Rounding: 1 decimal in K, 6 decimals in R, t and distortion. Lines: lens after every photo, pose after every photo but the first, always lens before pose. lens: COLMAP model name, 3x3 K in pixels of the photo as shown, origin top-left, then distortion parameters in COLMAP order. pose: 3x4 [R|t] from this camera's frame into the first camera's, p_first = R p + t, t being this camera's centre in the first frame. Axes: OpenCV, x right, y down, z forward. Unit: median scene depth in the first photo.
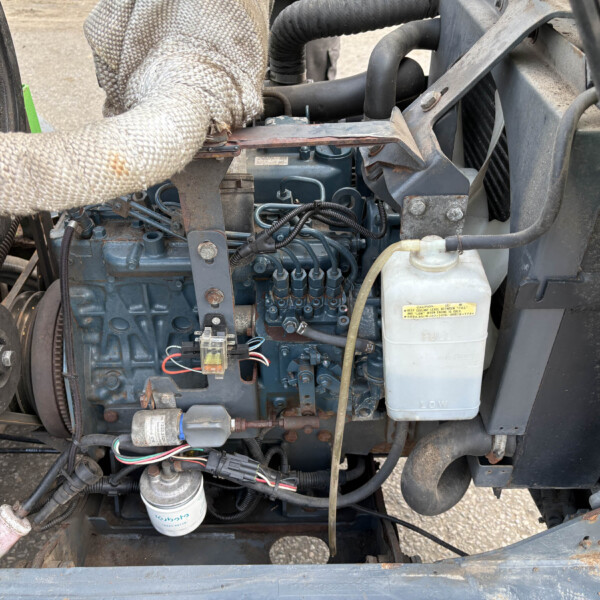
lens RADIAL K [[623.2, 0, 300.0], [0, 623.2, 300.0], [0, 0, 1]] dist [-0.001053, -0.000720]
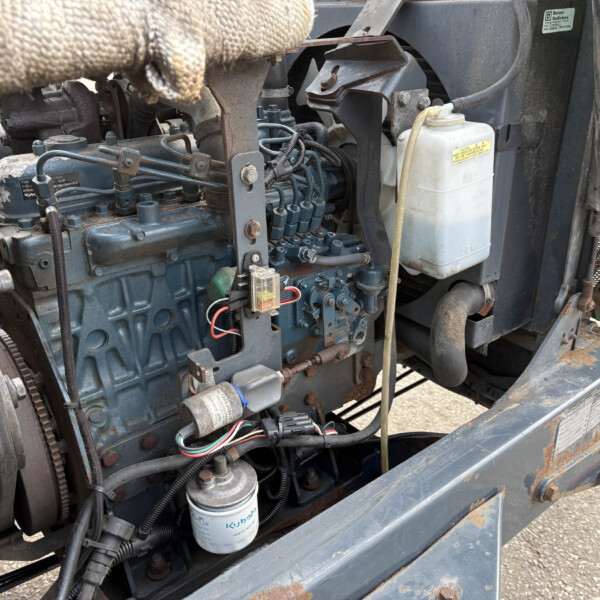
lens RADIAL K [[607.4, 0, 302.4], [0, 607.4, 300.3], [0, 0, 1]] dist [0.031607, 0.002158]
pose [[0.774381, -0.255668, 0.578765, -0.588977], [0.387466, 0.914767, -0.114329, 0.211833], [-0.500205, 0.312785, 0.807440, 0.186436]]
